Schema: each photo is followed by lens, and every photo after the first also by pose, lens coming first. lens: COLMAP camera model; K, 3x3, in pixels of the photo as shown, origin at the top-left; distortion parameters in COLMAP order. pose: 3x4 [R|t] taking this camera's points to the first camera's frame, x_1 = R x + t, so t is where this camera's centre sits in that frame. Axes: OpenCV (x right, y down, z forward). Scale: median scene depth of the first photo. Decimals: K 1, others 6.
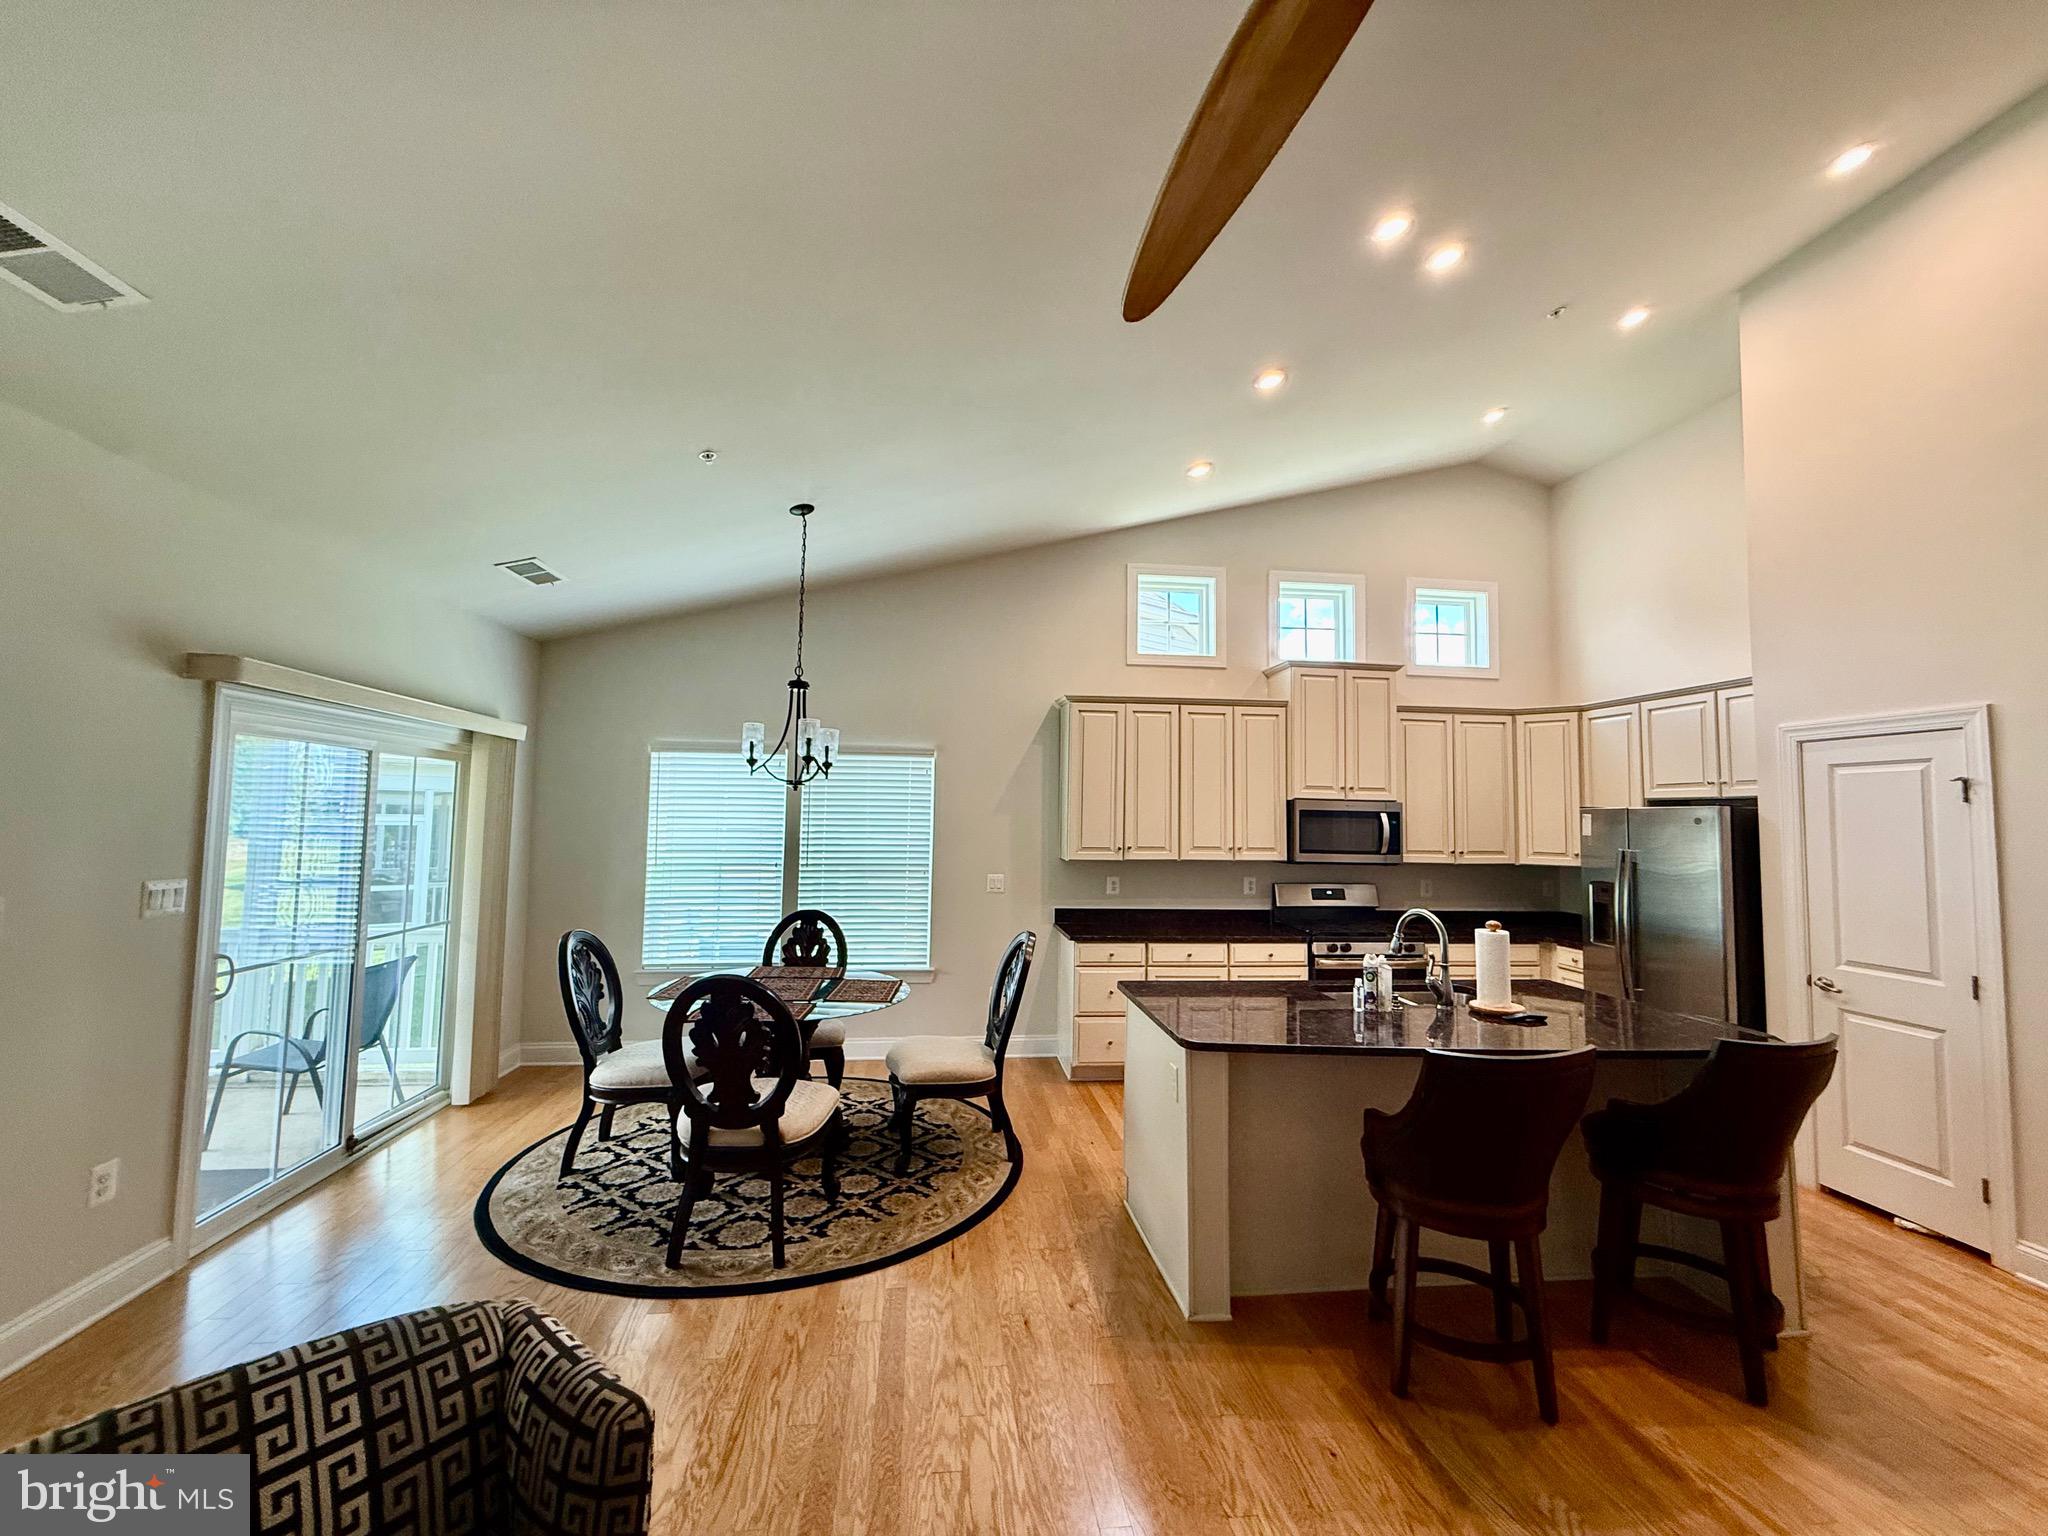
lens RADIAL K [[824.0, 0, 1019.6], [0, 824.0, 772.5], [0, 0, 1]] dist [-0.002022, 0.000116]
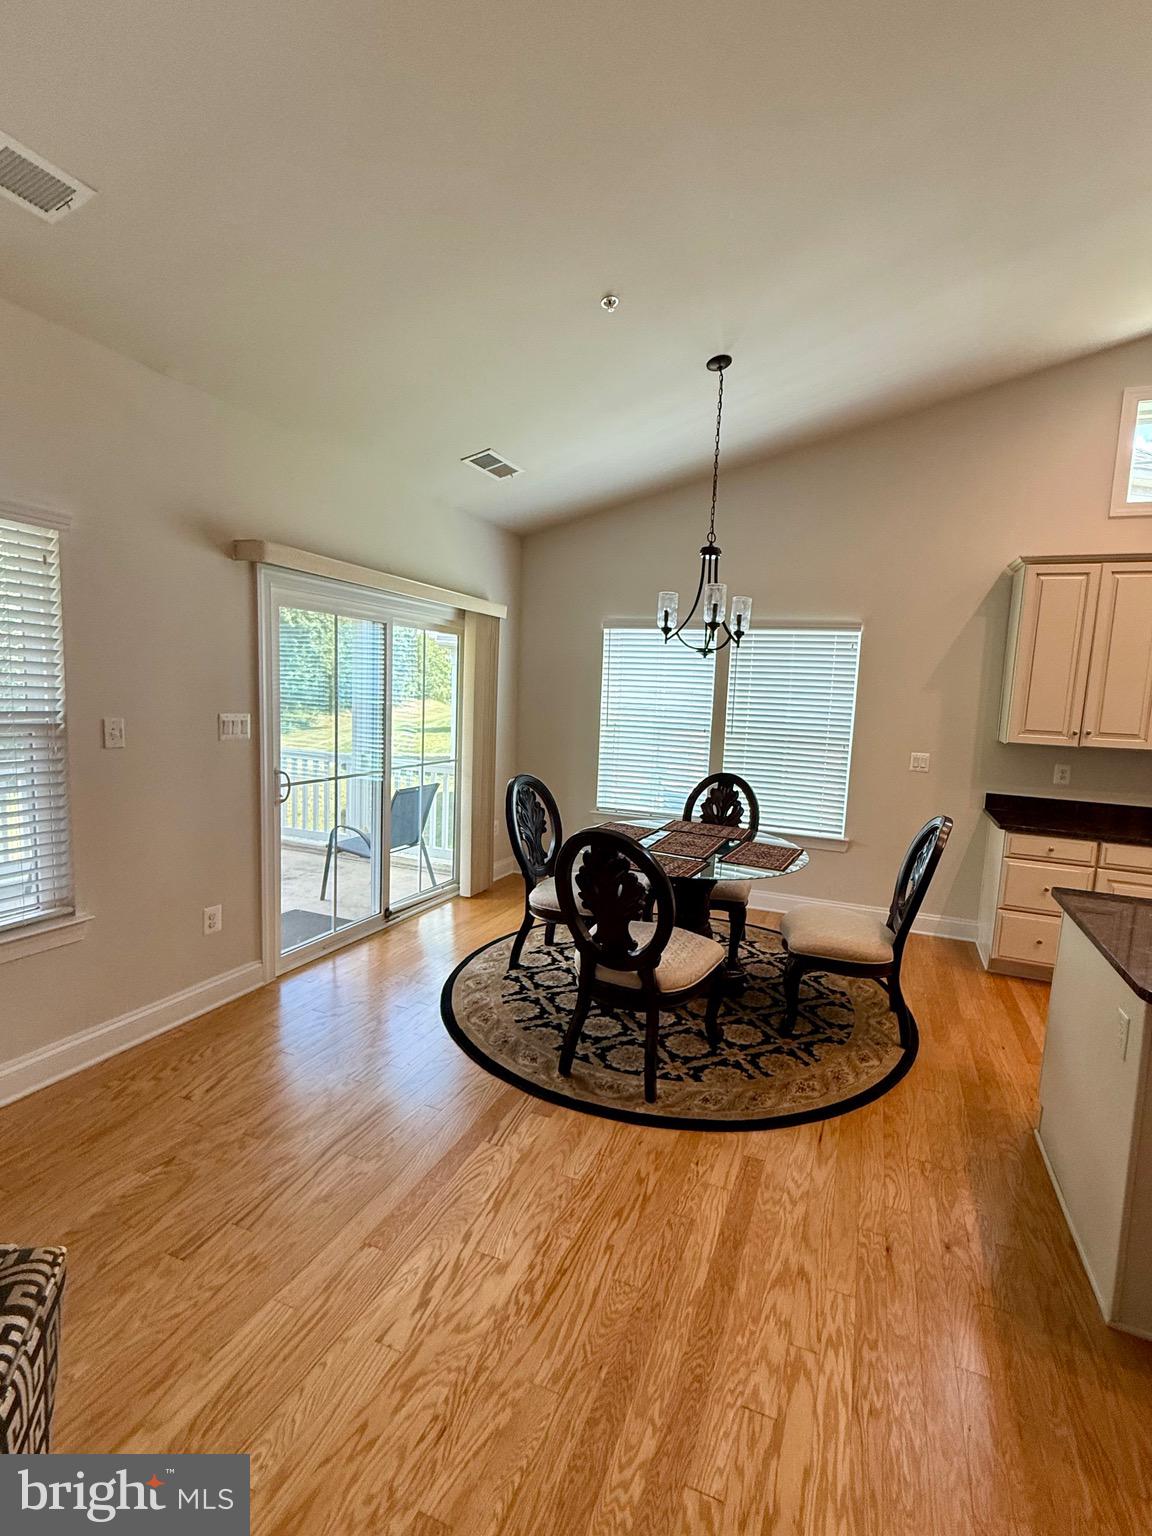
lens RADIAL K [[668.3, 0, 627.0], [0, 668.3, 765.3], [0, 0, 1]] dist [-0.002534, 0.001051]
pose [[0.888688, 0.076019, -0.452167, 0.028966], [-0.006109, 0.988036, 0.154103, 0.025833], [0.458471, -0.134187, 0.878520, 0.200349]]
